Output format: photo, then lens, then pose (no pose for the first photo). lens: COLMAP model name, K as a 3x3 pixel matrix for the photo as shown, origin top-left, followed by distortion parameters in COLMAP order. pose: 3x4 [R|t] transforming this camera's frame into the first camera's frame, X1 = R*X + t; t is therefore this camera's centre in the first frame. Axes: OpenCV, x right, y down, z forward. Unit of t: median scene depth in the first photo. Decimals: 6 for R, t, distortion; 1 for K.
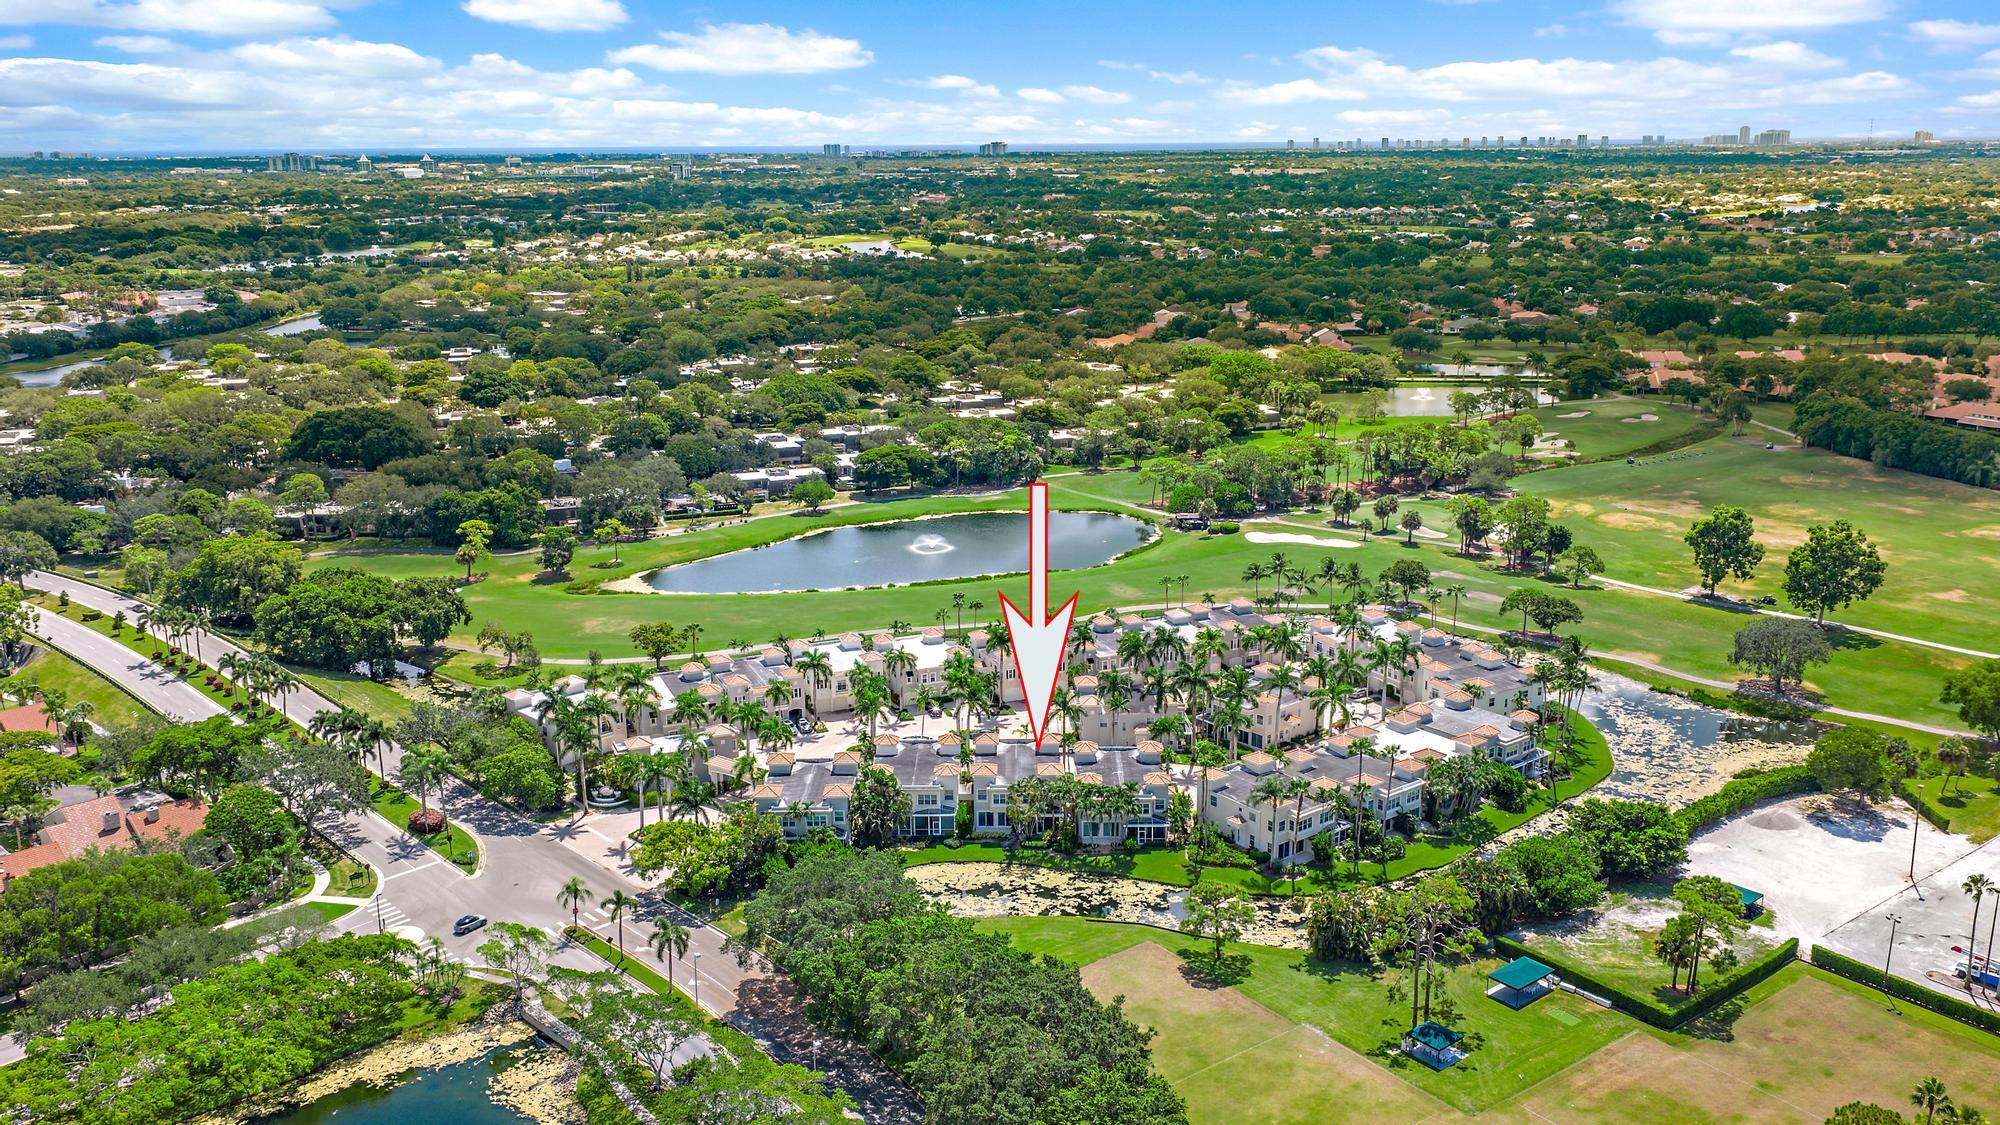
lens RADIAL K [[1619.5, 0, 1002.4], [0, 1619.5, 554.7], [0, 0, 1]] dist [0.006483, -0.013500]
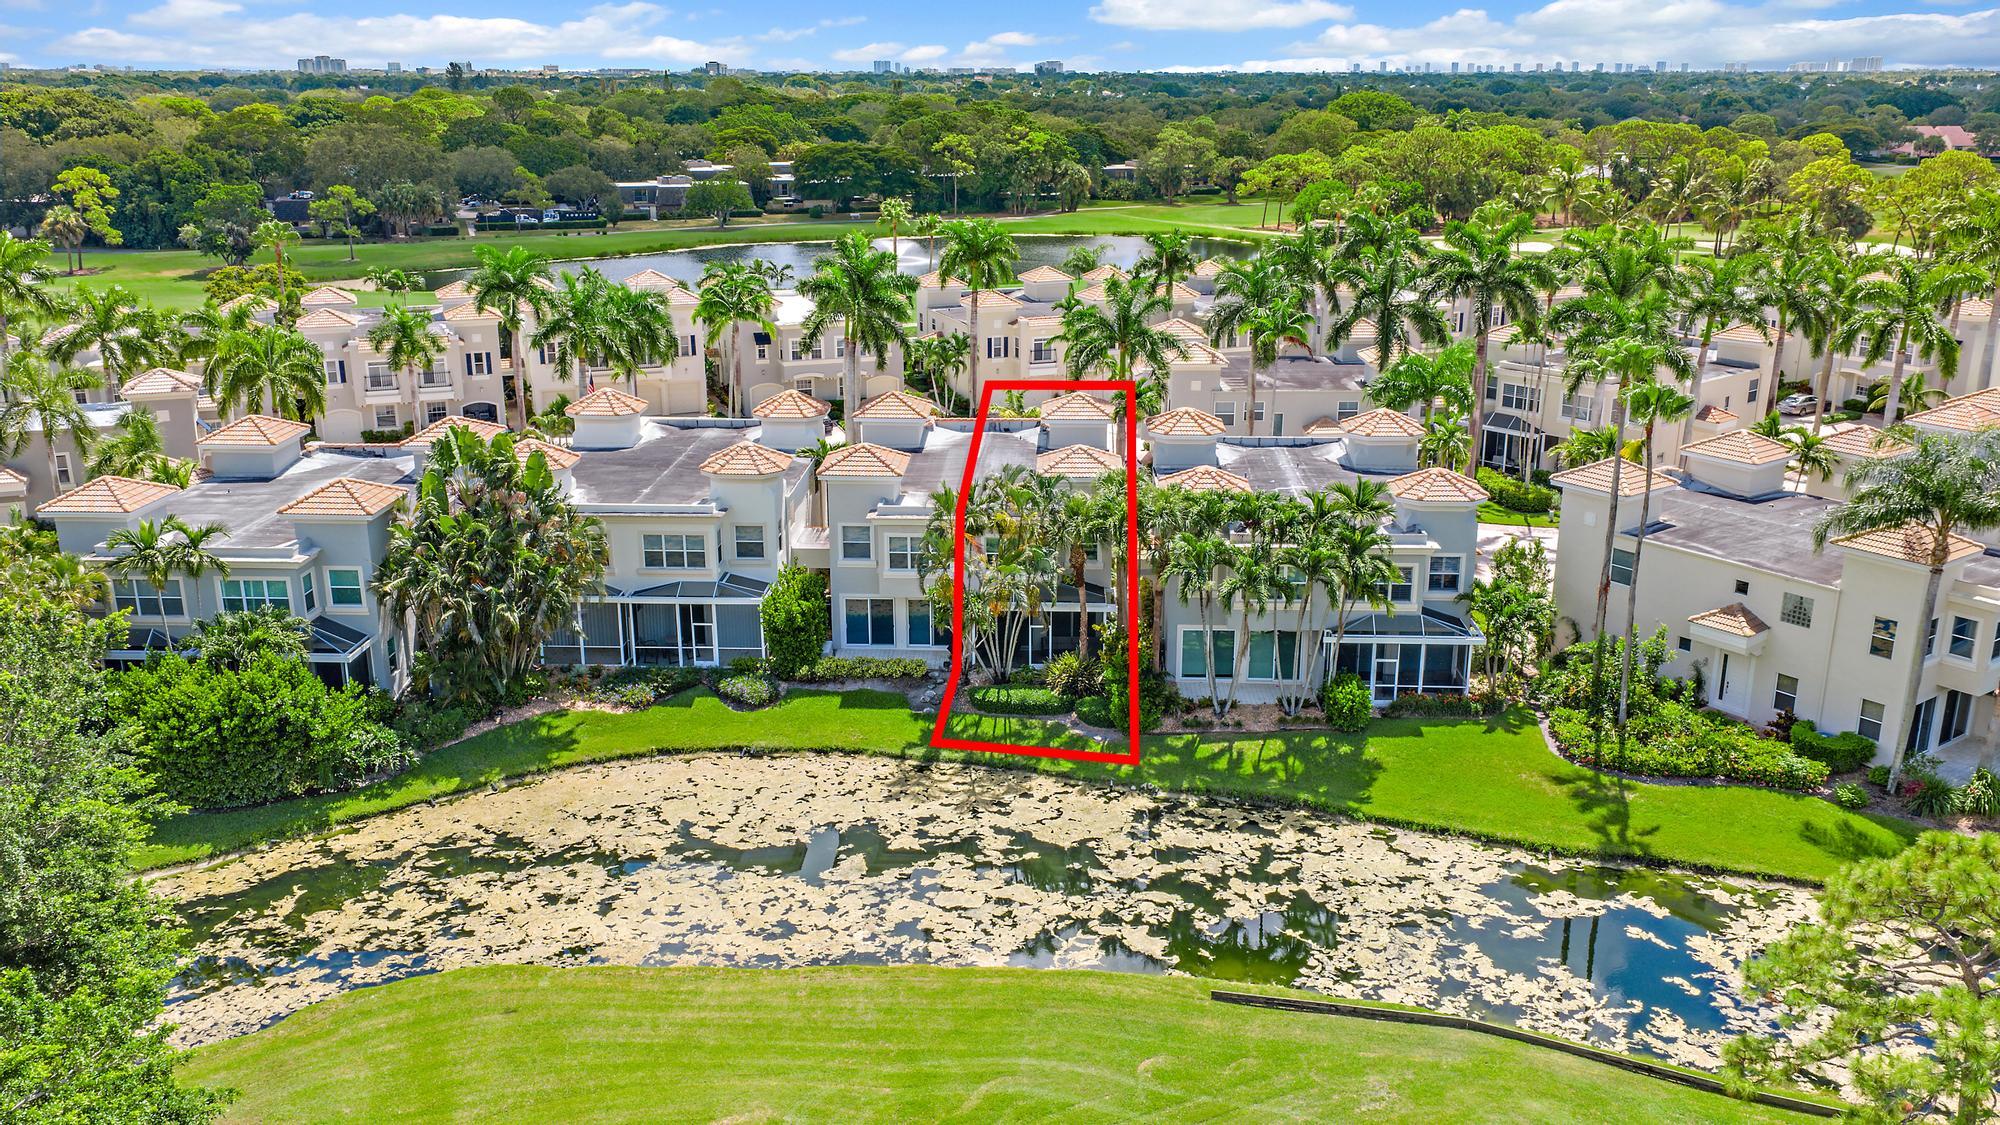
lens RADIAL K [[1619.5, 0, 997.2], [0, 1619.5, 567.9], [0, 0, 1]] dist [0.006483, -0.013500]
pose [[0.999317, 0.015084, -0.033732, 0.026032], [-0.013491, 0.998805, 0.046966, 0.143470], [0.034400, -0.046479, 0.998327, 0.716923]]
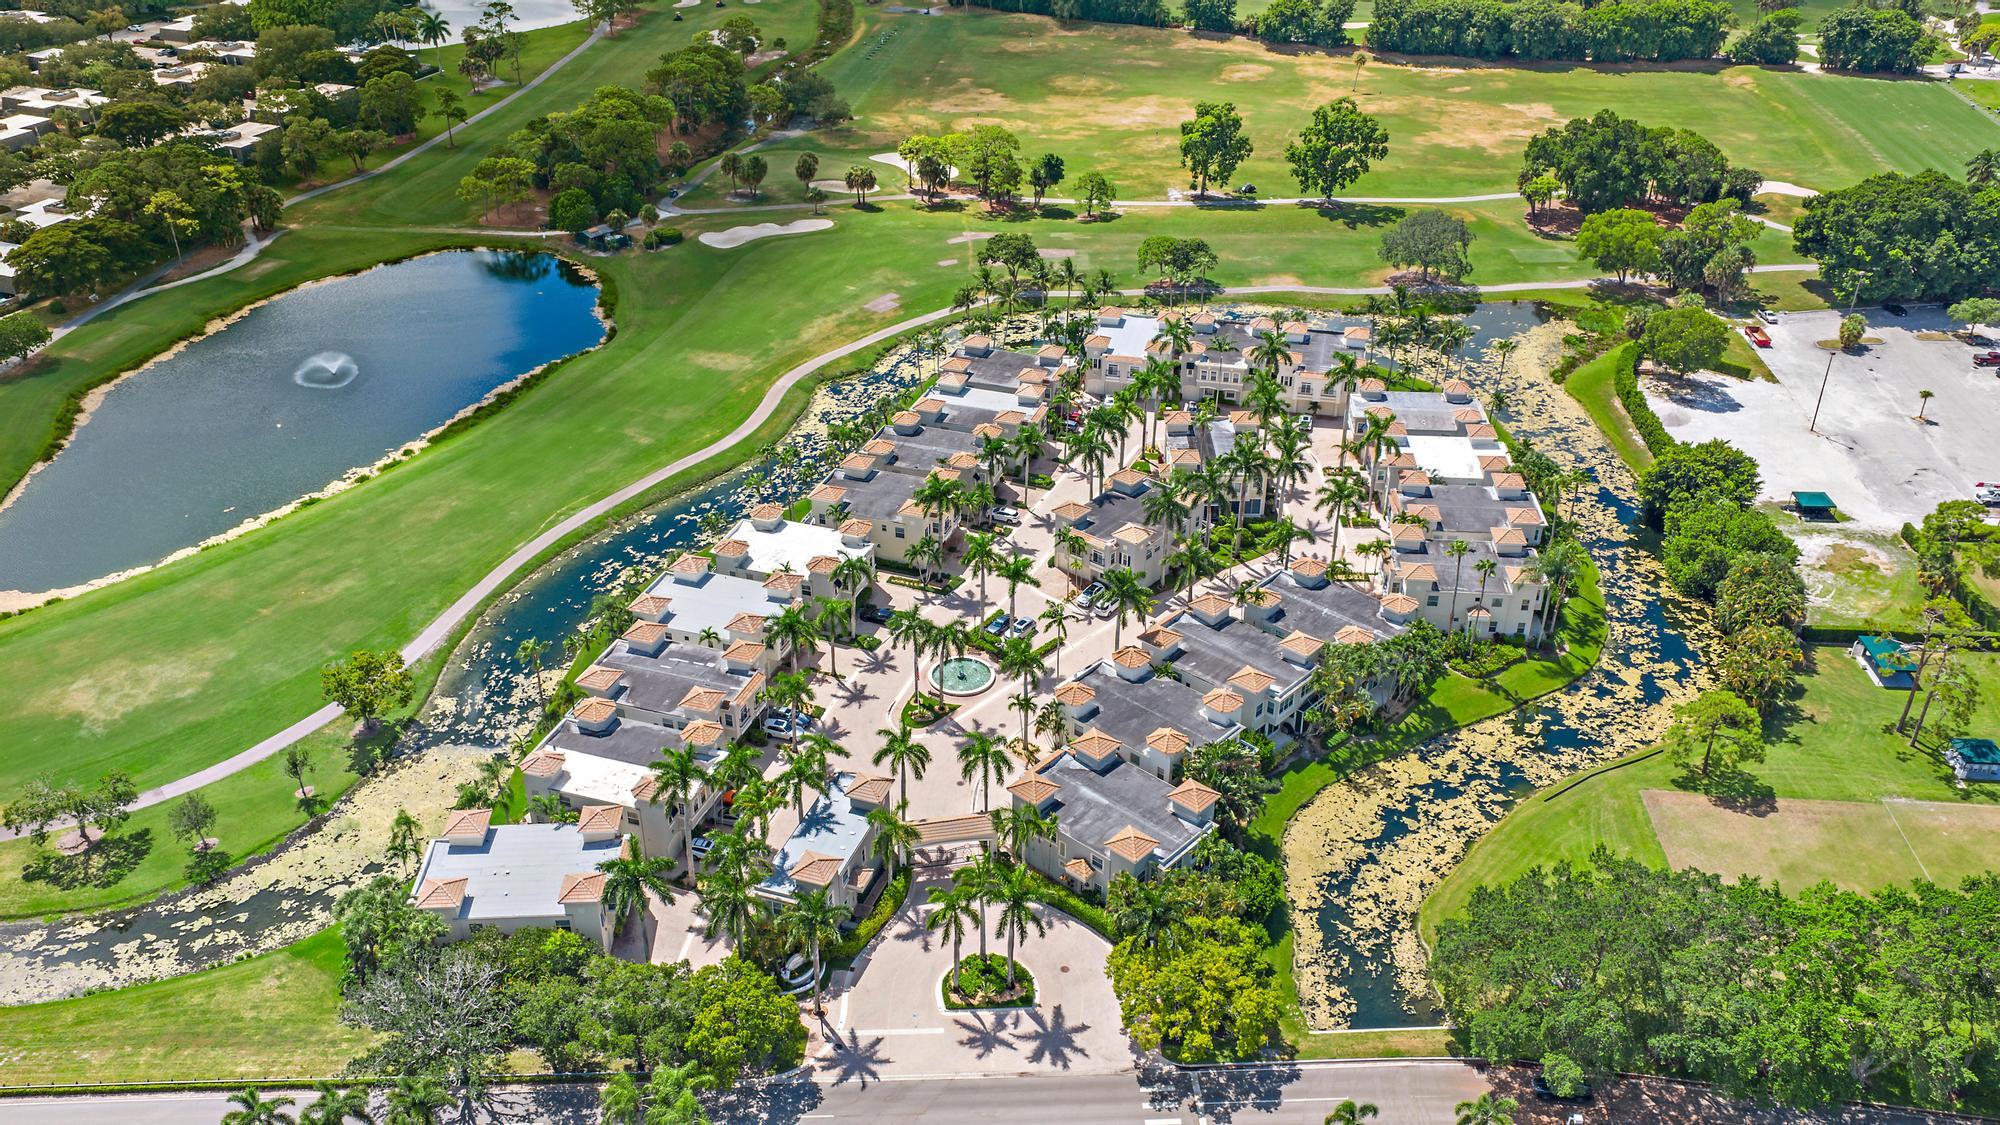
lens RADIAL K [[1619.5, 0, 1000.5], [0, 1619.5, 562.7], [0, 0, 1]] dist [0.006483, -0.013500]
pose [[0.679484, -0.374040, 0.631186, -0.586322], [0.178632, 0.918741, 0.352144, -0.222422], [-0.711612, -0.126526, 0.691085, 0.587020]]
